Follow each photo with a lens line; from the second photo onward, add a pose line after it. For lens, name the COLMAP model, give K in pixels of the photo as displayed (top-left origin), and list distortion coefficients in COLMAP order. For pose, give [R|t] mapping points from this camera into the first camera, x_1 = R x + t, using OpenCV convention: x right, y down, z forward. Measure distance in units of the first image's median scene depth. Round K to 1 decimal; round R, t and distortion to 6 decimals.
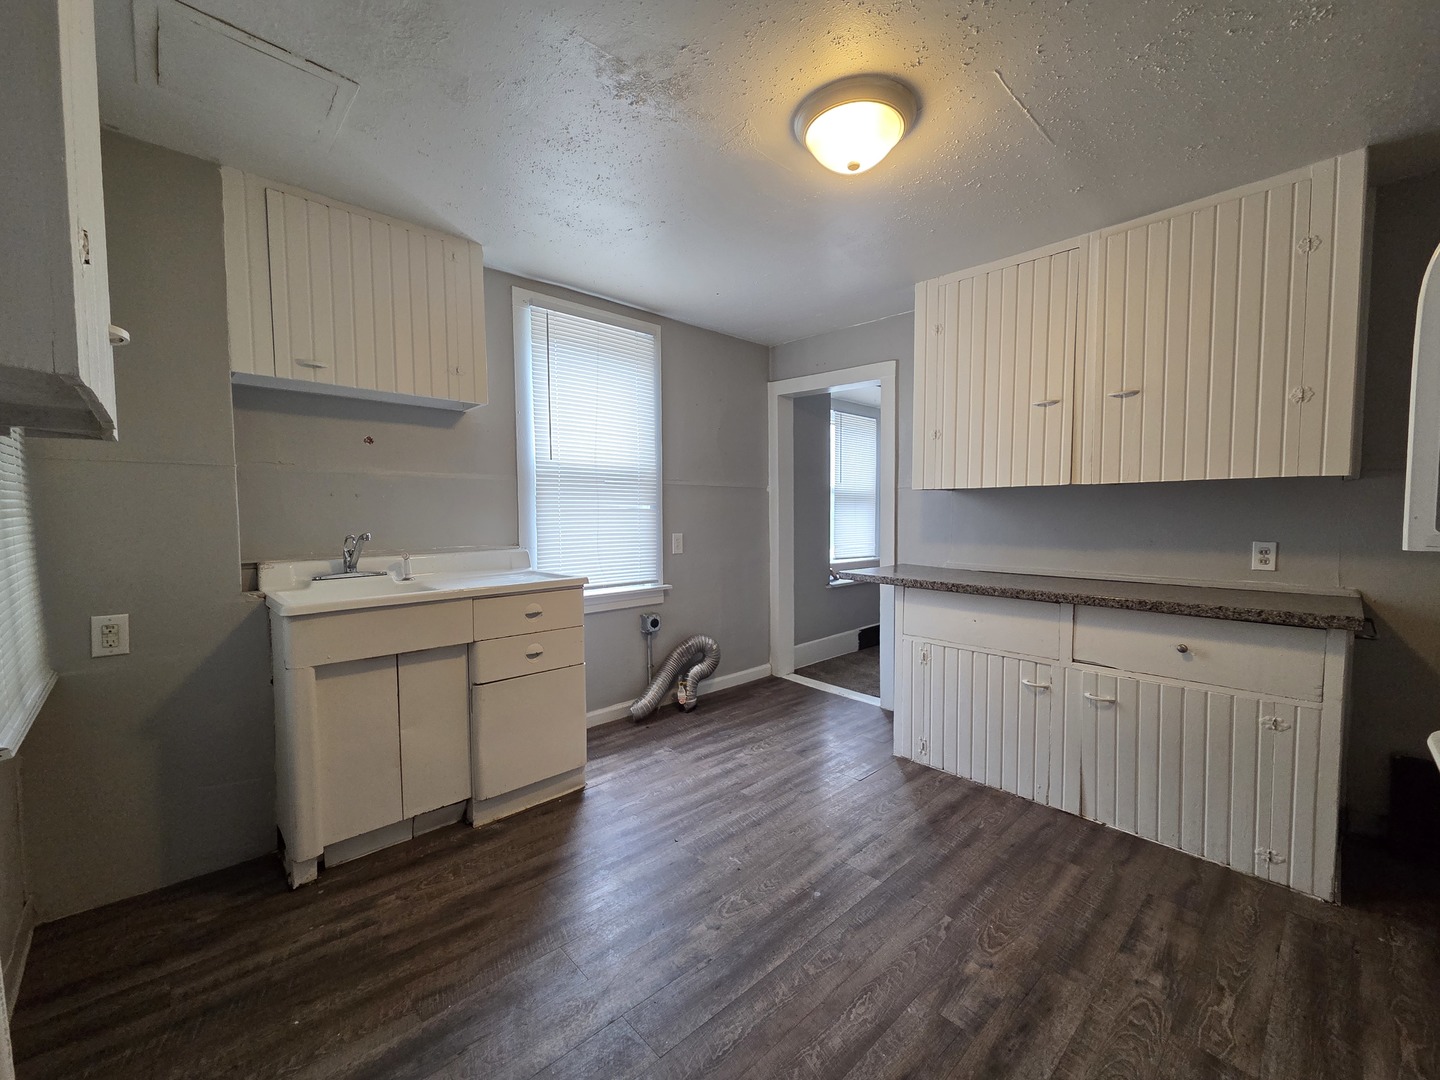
lens RADIAL K [[585.7, 0, 724.1], [0, 585.7, 542.0], [0, 0, 1]] dist [0.006160, -0.001707]
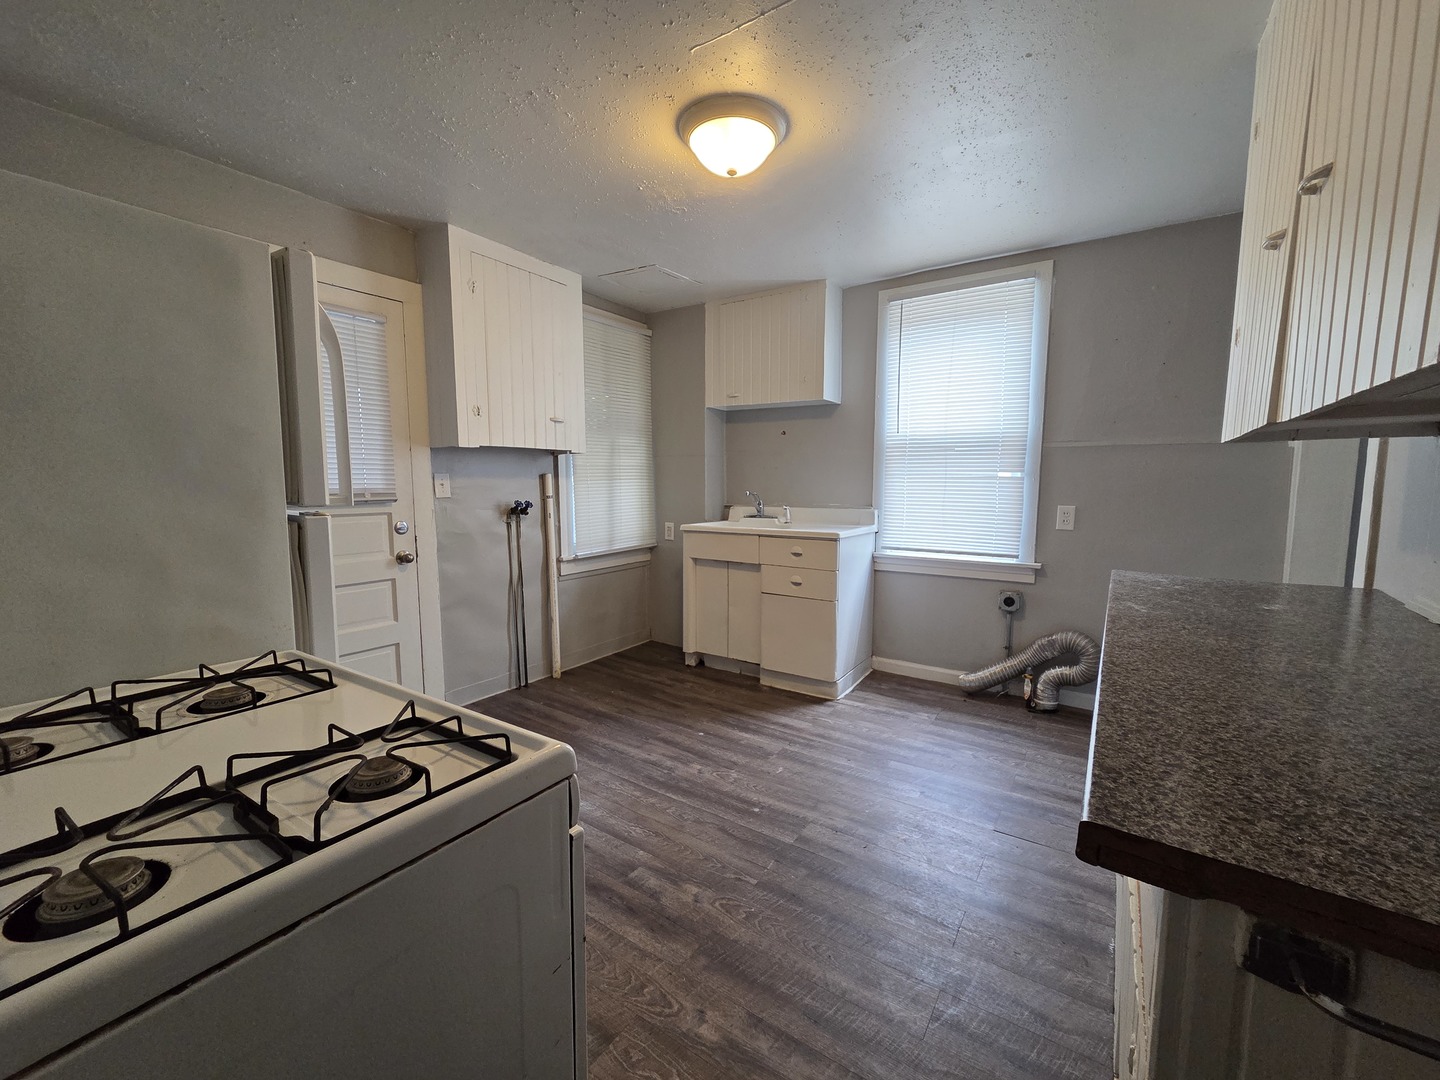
lens RADIAL K [[585.7, 0, 724.5], [0, 585.7, 539.1], [0, 0, 1]] dist [0.006160, -0.001707]
pose [[0.223907, 0.105688, -0.968863, 1.038875], [-0.051546, 0.993996, 0.096517, -0.038083], [0.973246, 0.028331, 0.228011, 0.561054]]
